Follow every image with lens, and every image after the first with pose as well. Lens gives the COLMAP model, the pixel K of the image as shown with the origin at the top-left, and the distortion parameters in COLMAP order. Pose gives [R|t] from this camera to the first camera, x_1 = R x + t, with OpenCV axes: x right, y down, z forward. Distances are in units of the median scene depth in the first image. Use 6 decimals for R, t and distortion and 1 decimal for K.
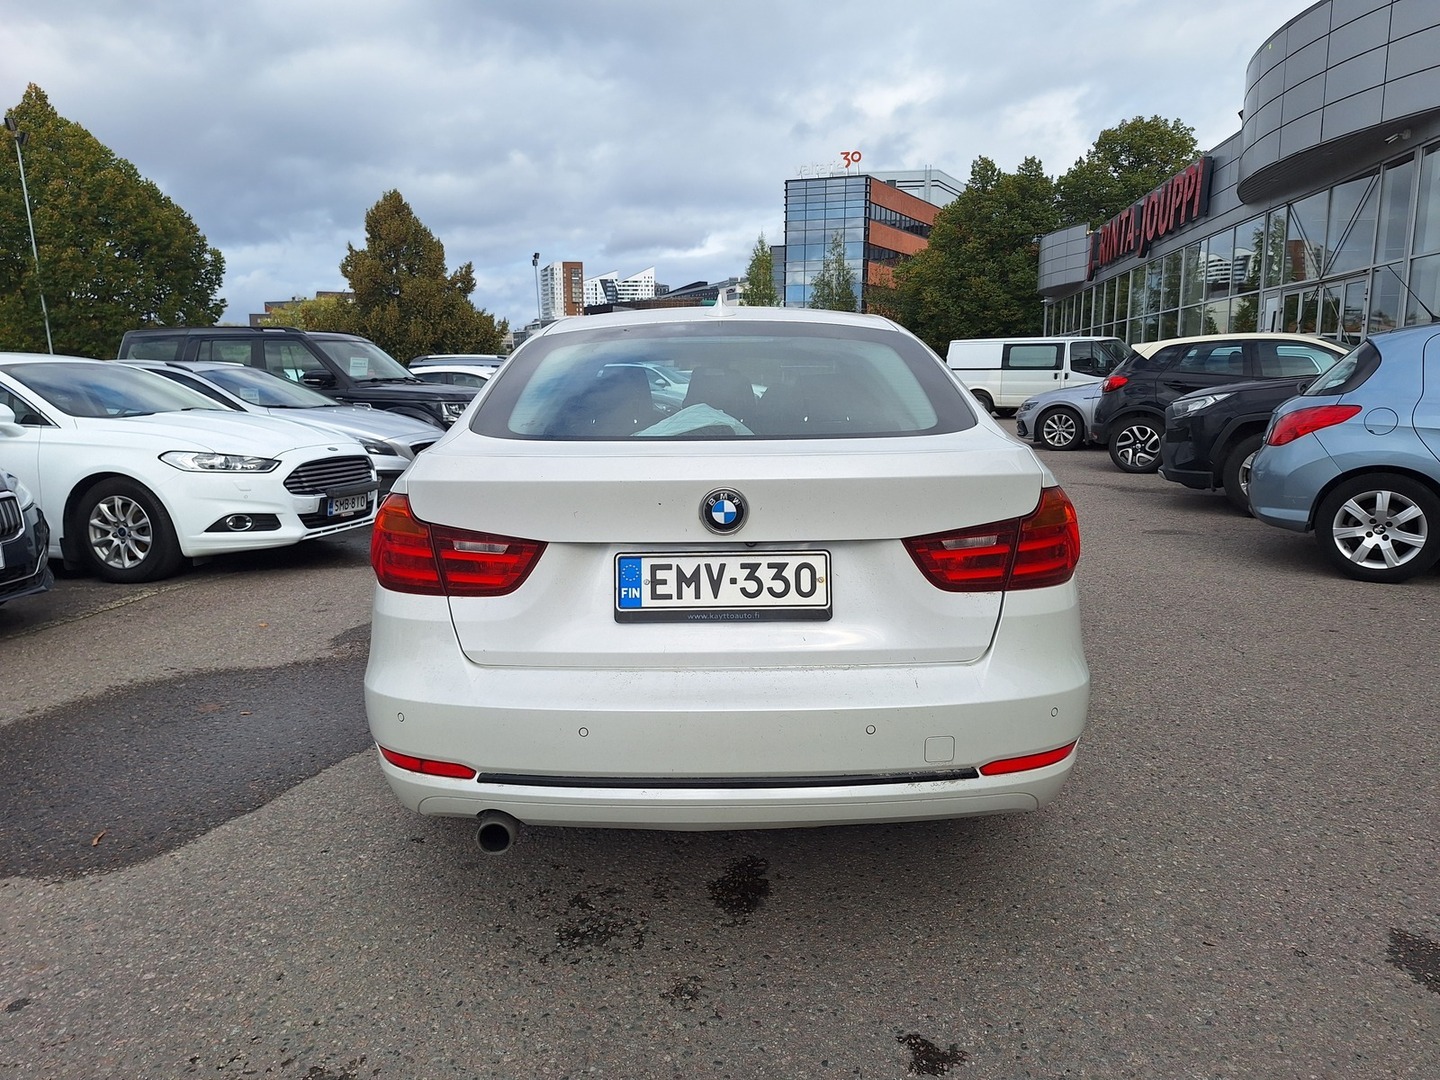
lens RADIAL K [[1015.4, 0, 702.5], [0, 1015.4, 528.6], [0, 0, 1]] dist [0.064193, -0.073493]
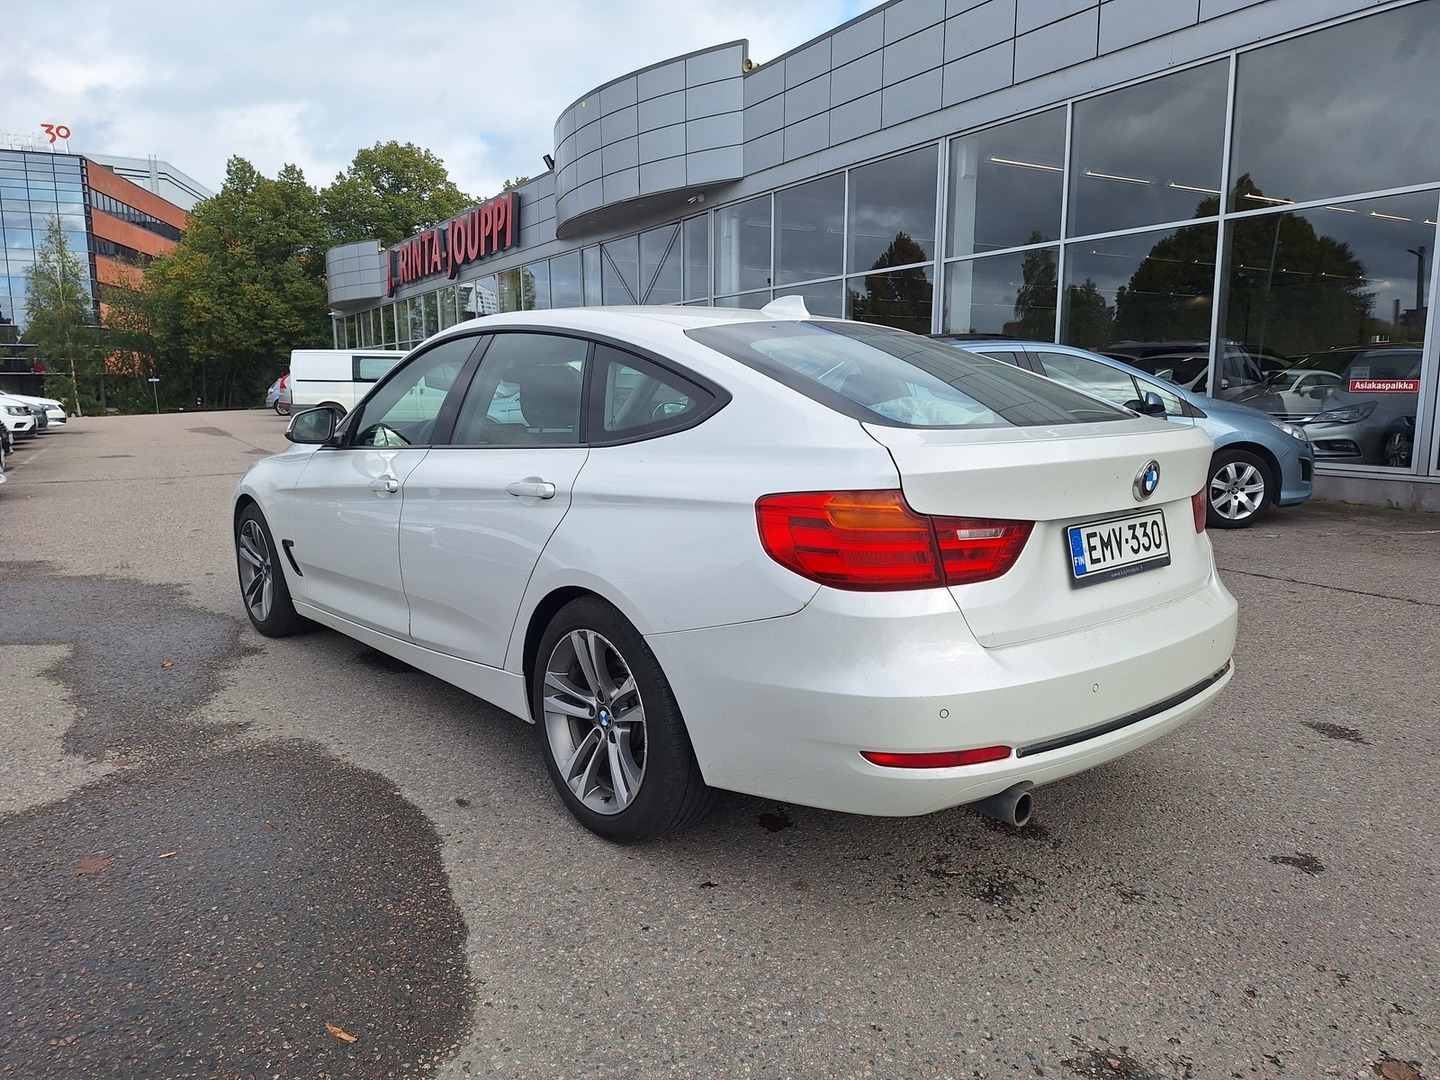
lens RADIAL K [[1015.4, 0, 705.7], [0, 1015.4, 541.4], [0, 0, 1]] dist [0.064193, -0.073493]
pose [[0.751069, -0.095351, 0.653301, -0.165332], [0.096955, 0.994717, 0.033717, -0.005291], [-0.653065, 0.038017, 0.756347, 0.061651]]
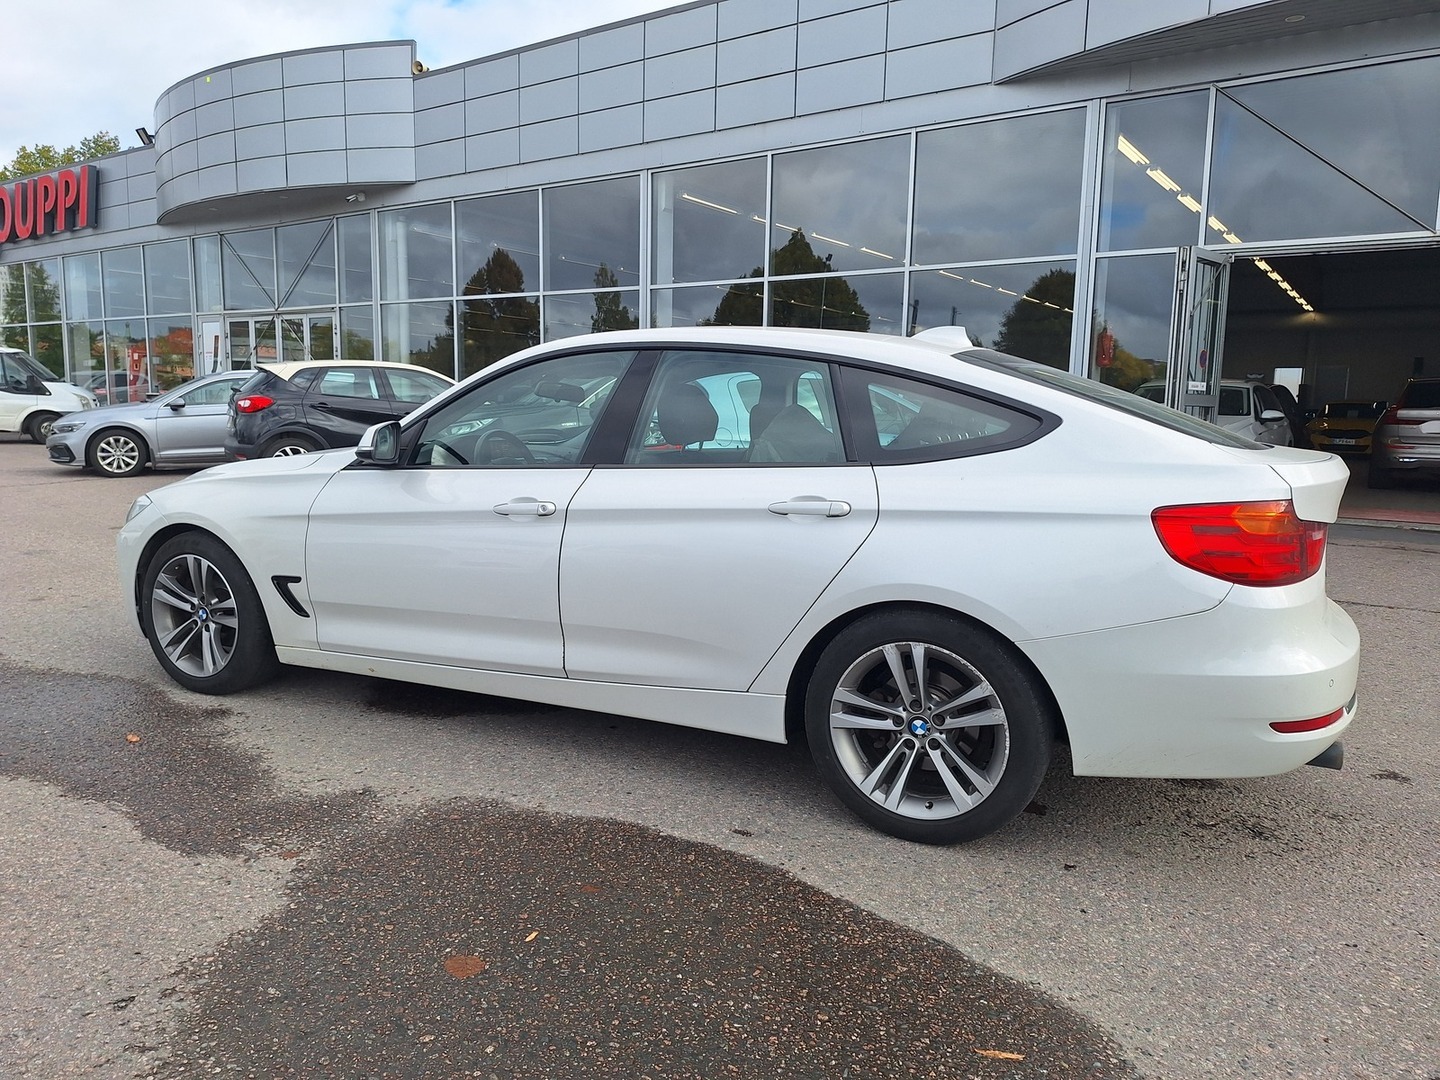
lens RADIAL K [[1015.4, 0, 700.2], [0, 1015.4, 532.3], [0, 0, 1]] dist [0.064193, -0.073493]
pose [[0.410044, -0.098362, 0.906746, -0.253860], [0.113851, 0.991912, 0.056116, -0.021622], [-0.904932, 0.080224, 0.417926, 0.175023]]
